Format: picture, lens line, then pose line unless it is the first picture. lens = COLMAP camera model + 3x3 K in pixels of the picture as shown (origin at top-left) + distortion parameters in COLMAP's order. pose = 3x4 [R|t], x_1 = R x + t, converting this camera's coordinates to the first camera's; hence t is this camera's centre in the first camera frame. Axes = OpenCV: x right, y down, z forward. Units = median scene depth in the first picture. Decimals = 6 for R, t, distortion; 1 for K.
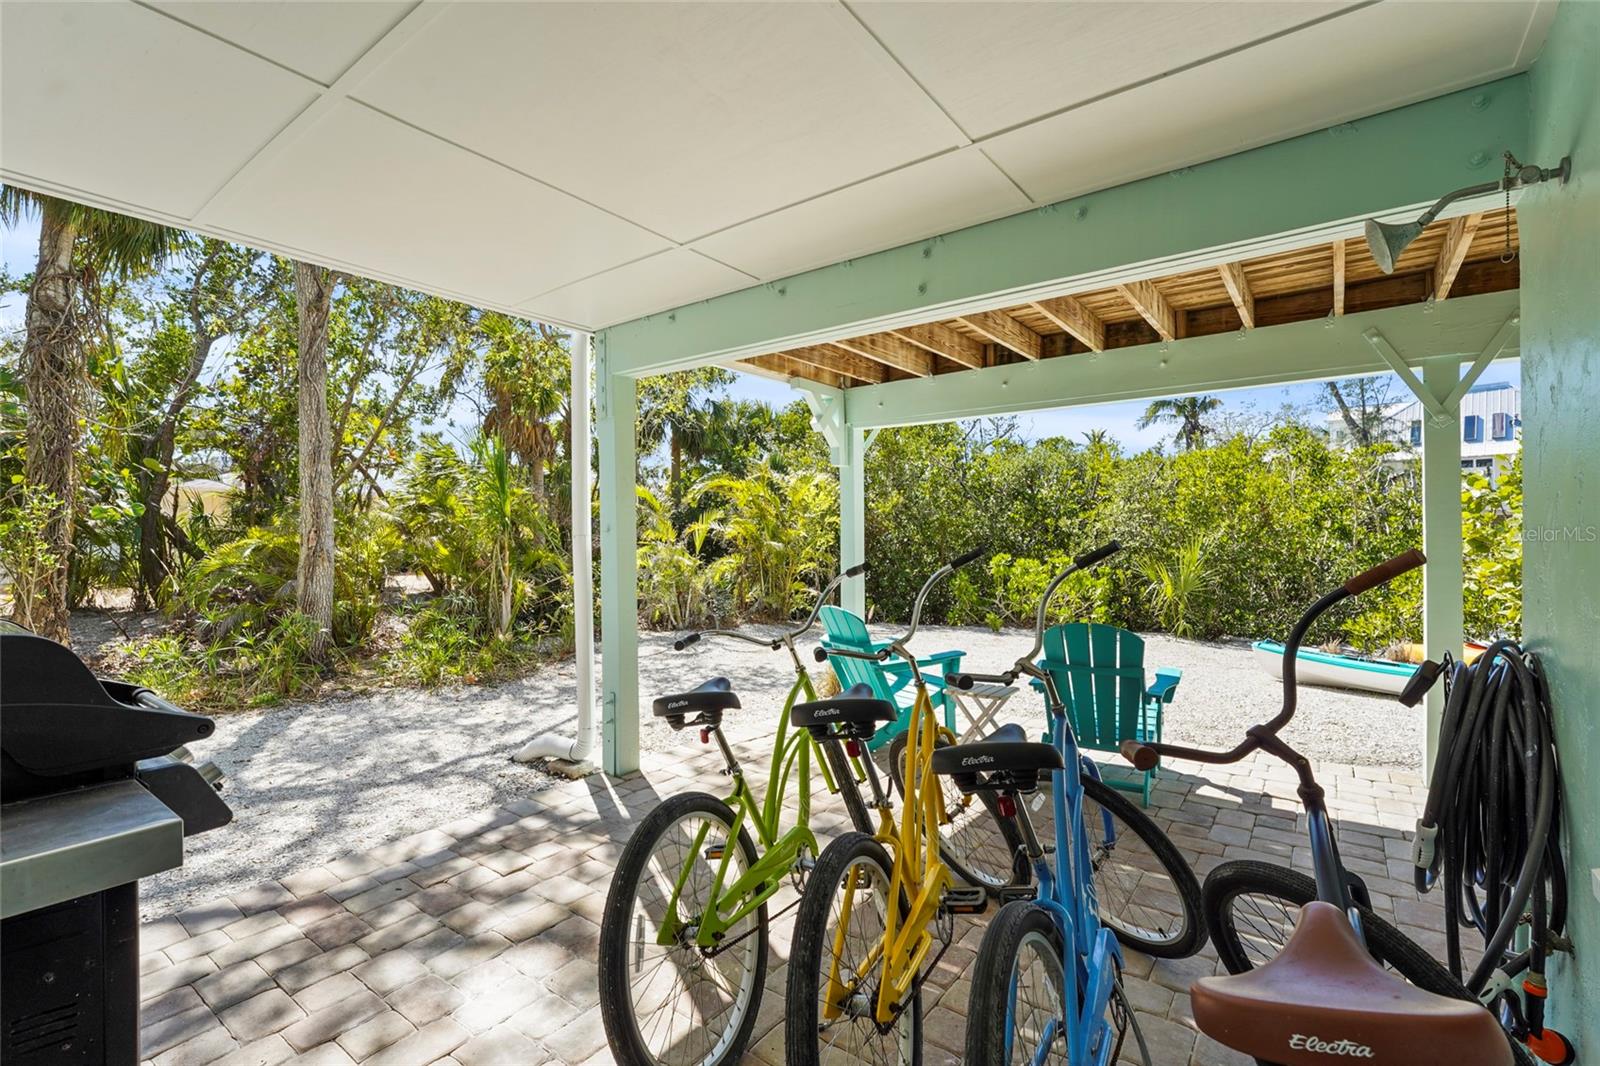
lens RADIAL K [[722.8, 0, 793.8], [0, 722.8, 533.1], [0, 0, 1]] dist [-0.000836, 0.000252]
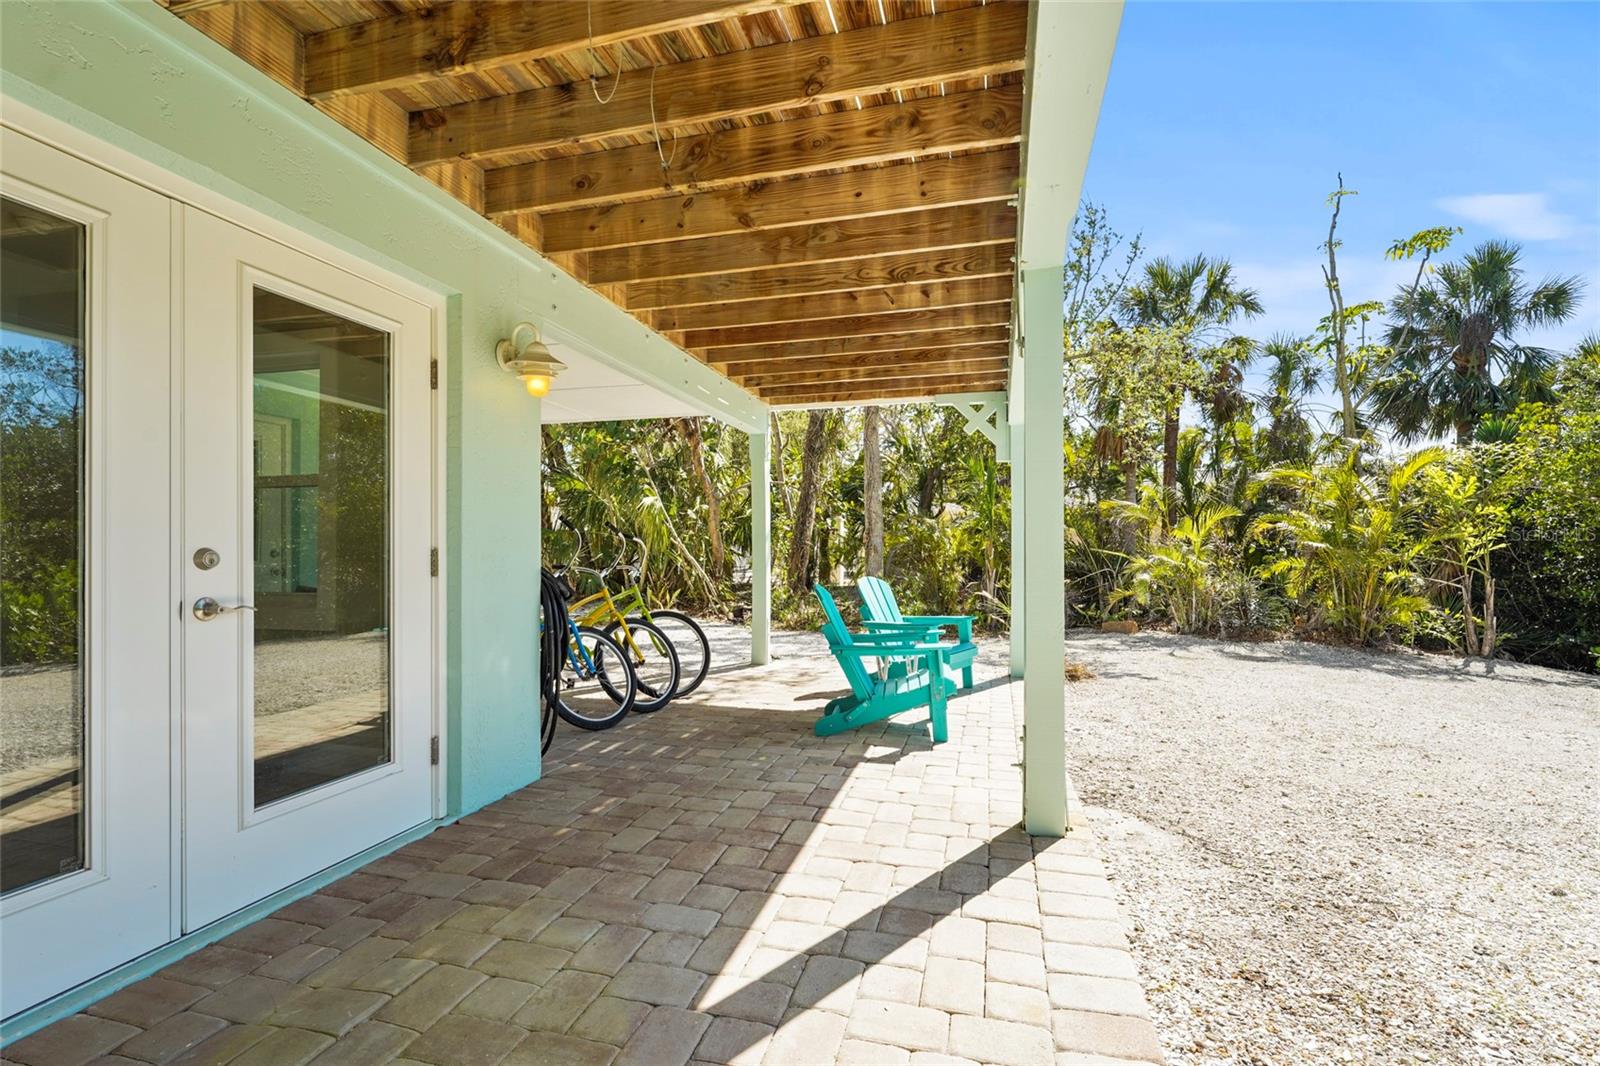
lens RADIAL K [[730.8, 0, 803.8], [0, 730.8, 554.0], [0, 0, 1]] dist [-0.001348, 0.000564]
pose [[0.377935, 0.006287, -0.925811, 1.413772], [-0.000866, 0.999979, 0.006438, 0.060338], [0.925832, -0.001631, 0.377933, 0.459964]]
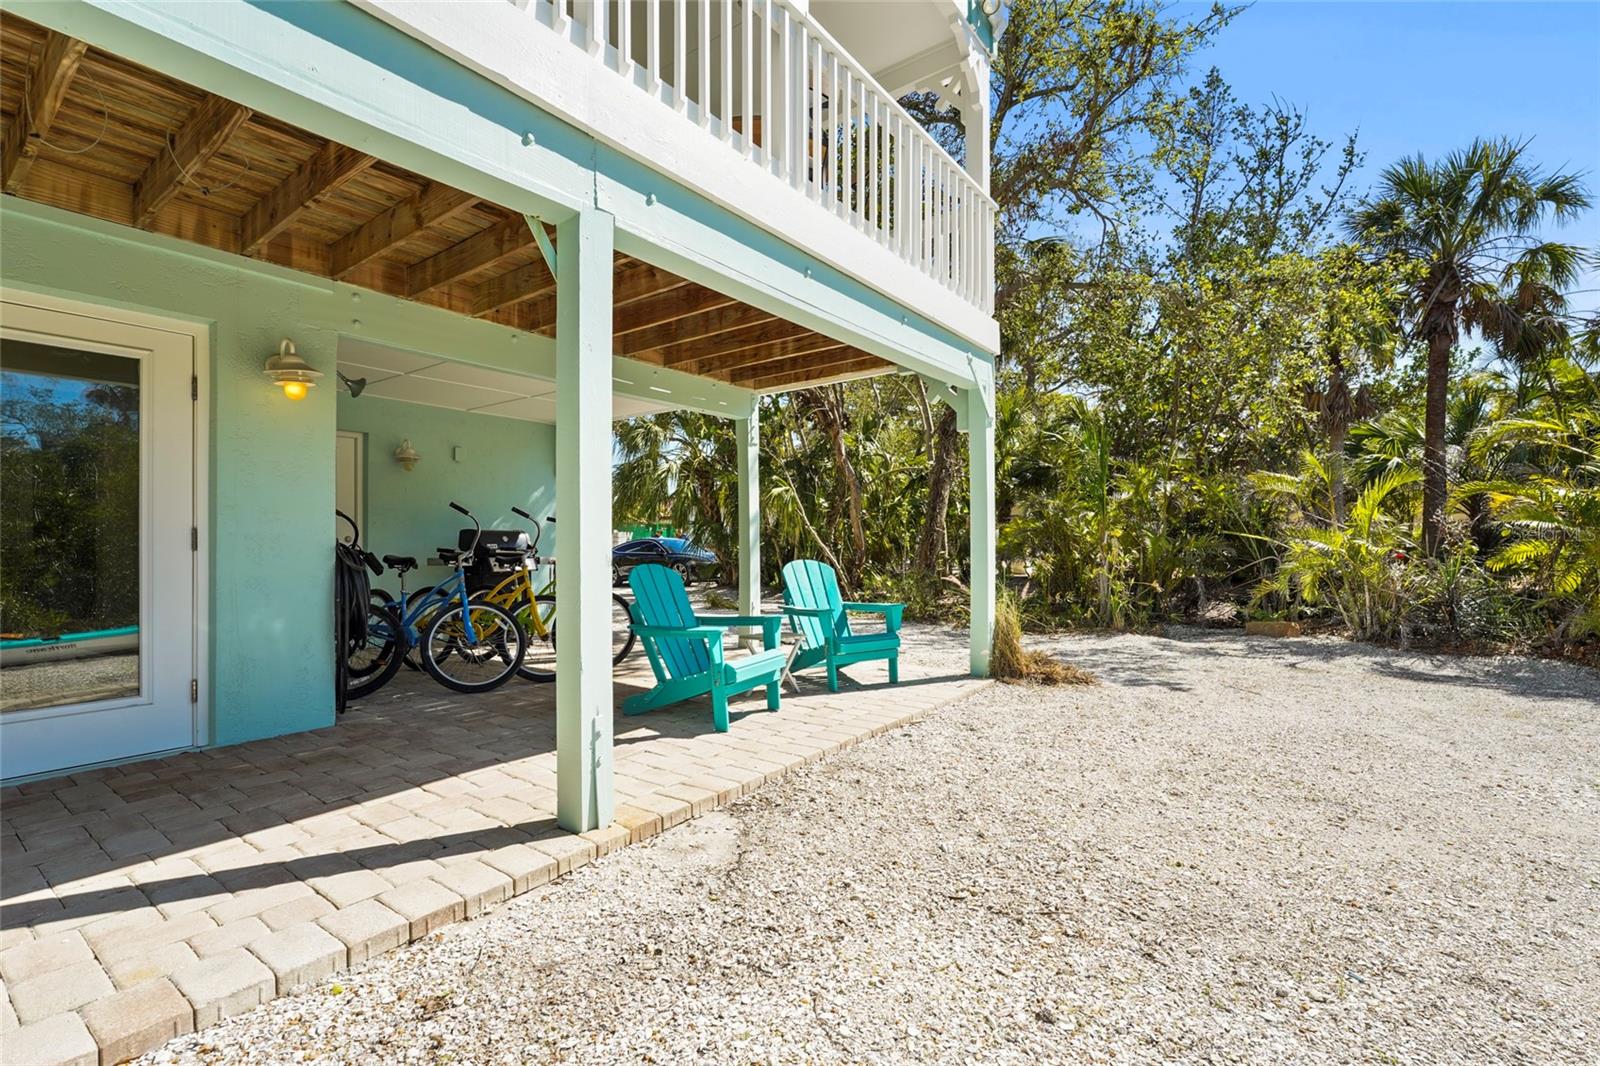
lens RADIAL K [[722.8, 0, 793.8], [0, 722.8, 533.1], [0, 0, 1]] dist [-0.000836, 0.000252]
pose [[0.000895, -0.011742, -0.999931, 1.494838], [0.004591, 0.999921, -0.011738, 0.081135], [0.999989, -0.004580, 0.000949, 1.134142]]
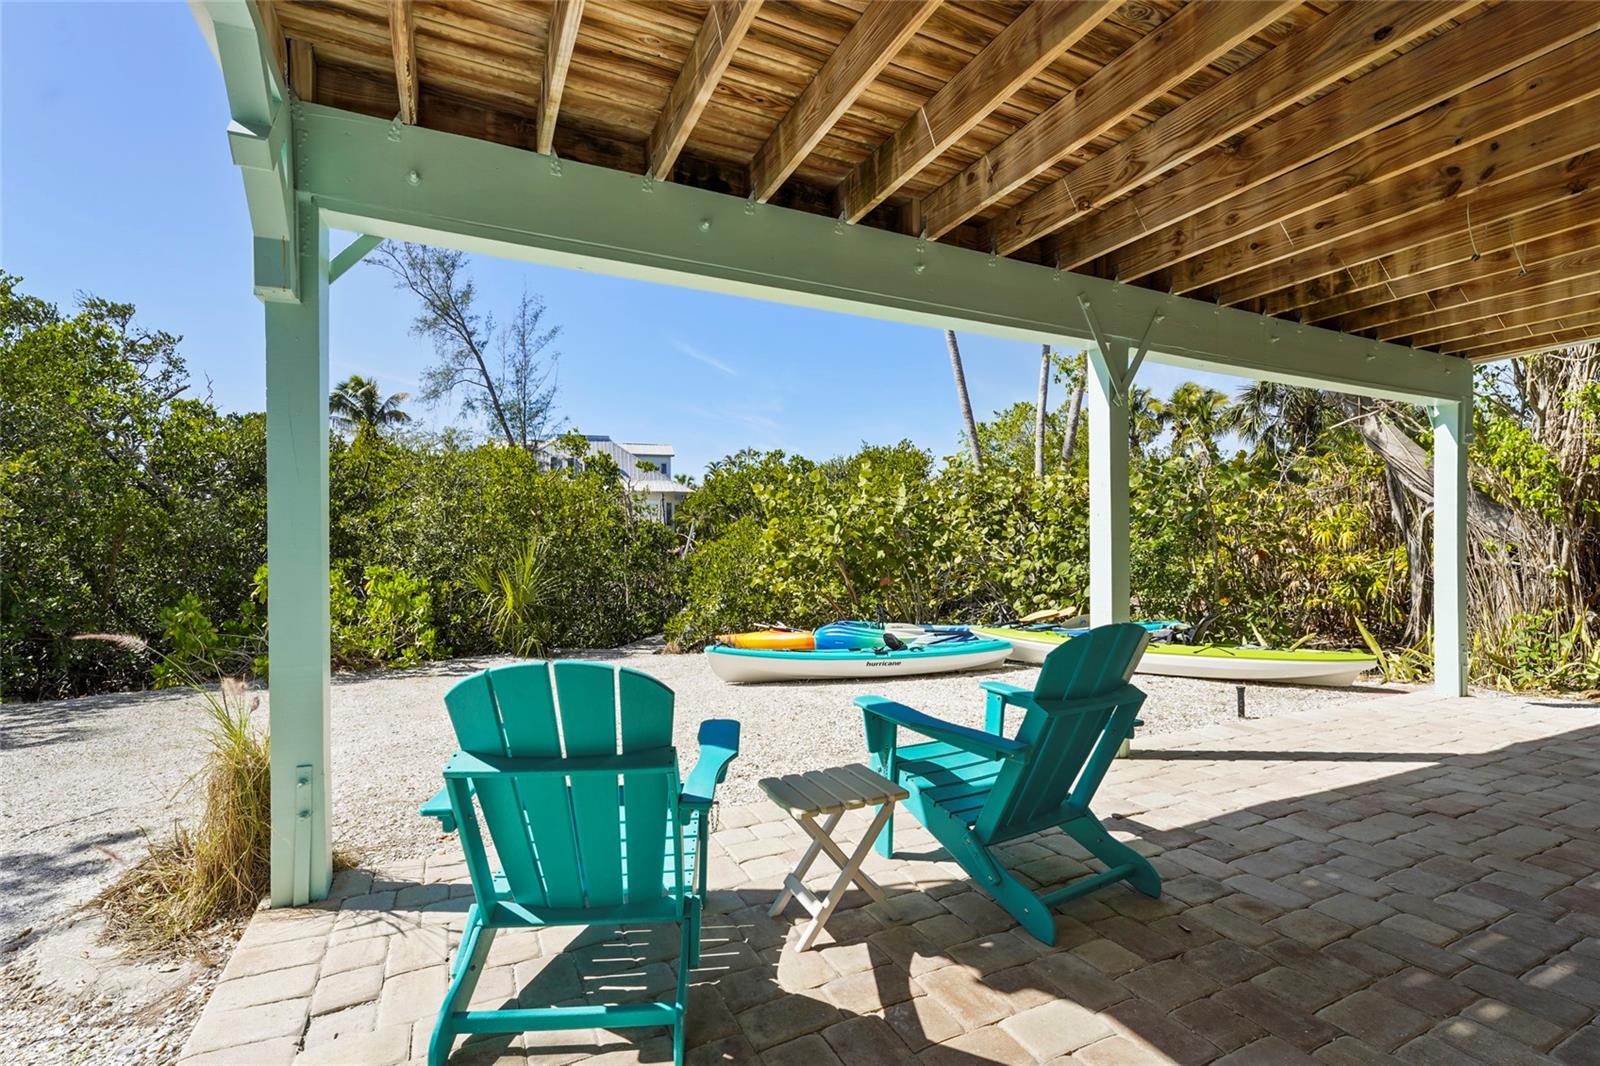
lens RADIAL K [[722.8, 0, 793.8], [0, 722.8, 533.1], [0, 0, 1]] dist [-0.000836, 0.000252]
pose [[0.464453, 0.021493, 0.885337, -0.225561], [0.003336, 0.999656, -0.026018, 0.059027], [-0.885592, 0.015038, 0.464221, 0.870001]]
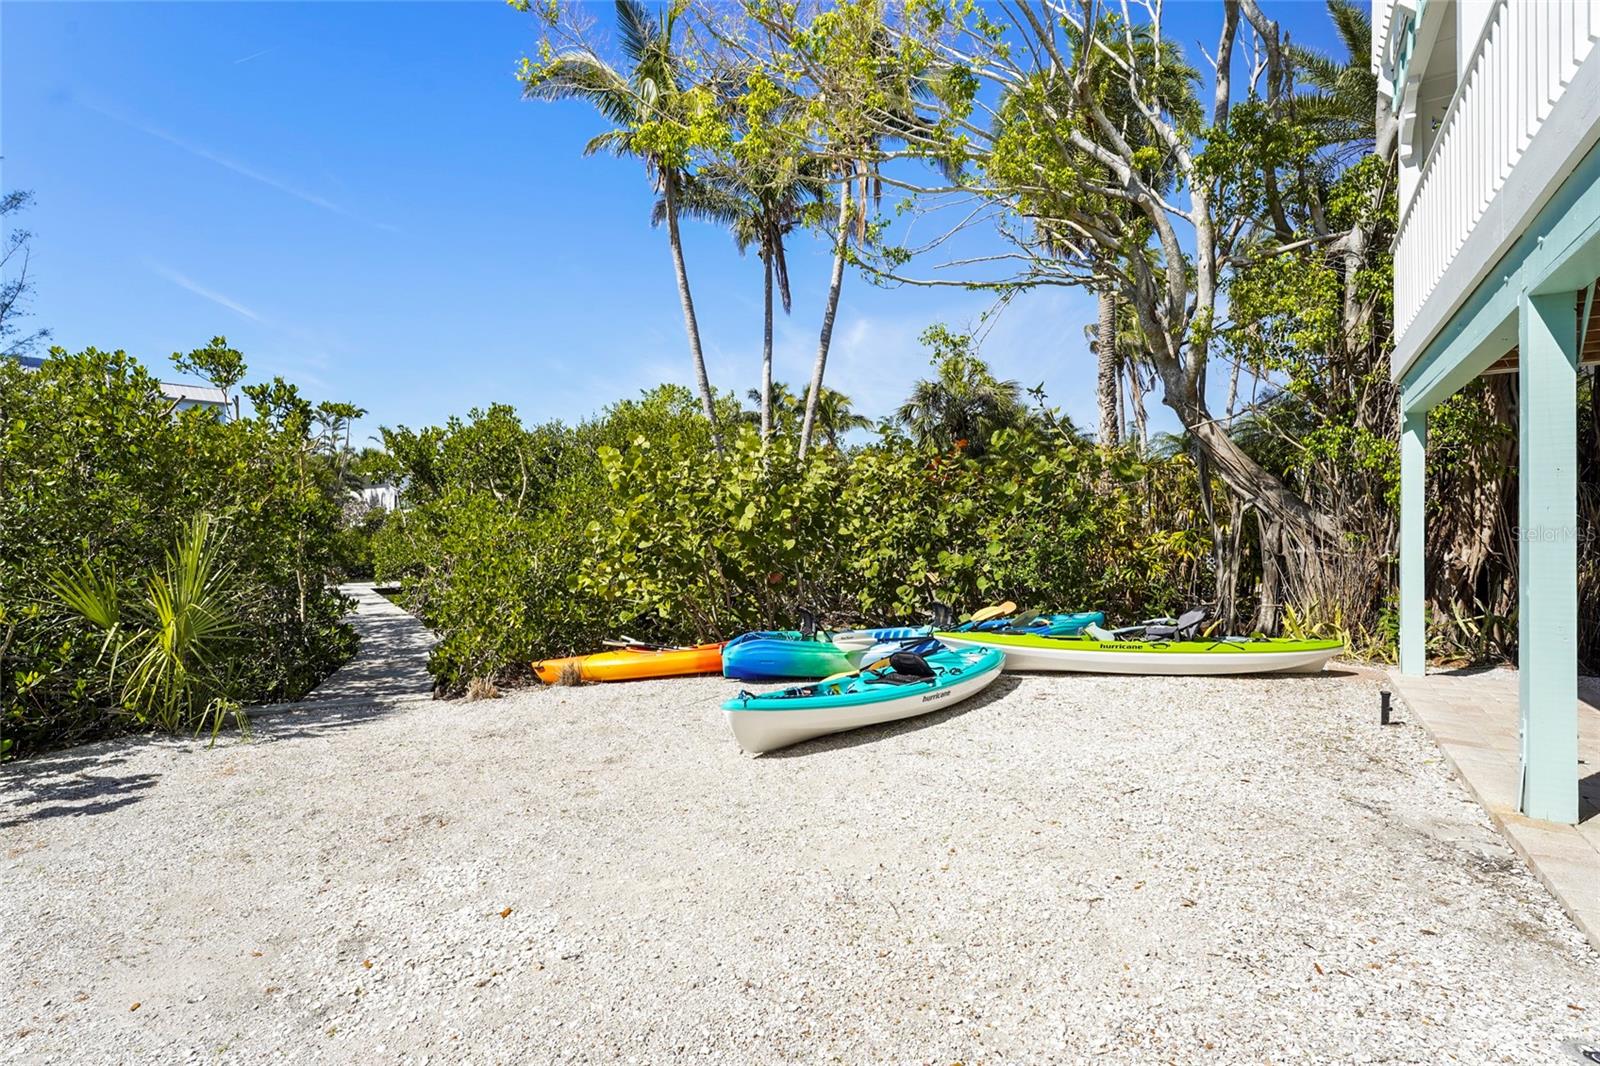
lens RADIAL K [[715.8, 0, 803.1], [0, 715.8, 526.7], [0, 0, 1]] dist [-0.000688, 0.000060]
pose [[-0.060974, 0.004735, 0.998128, 0.144171], [0.000301, 0.999989, -0.004726, 0.029360], [-0.998139, 0.000012, -0.060975, 1.816995]]
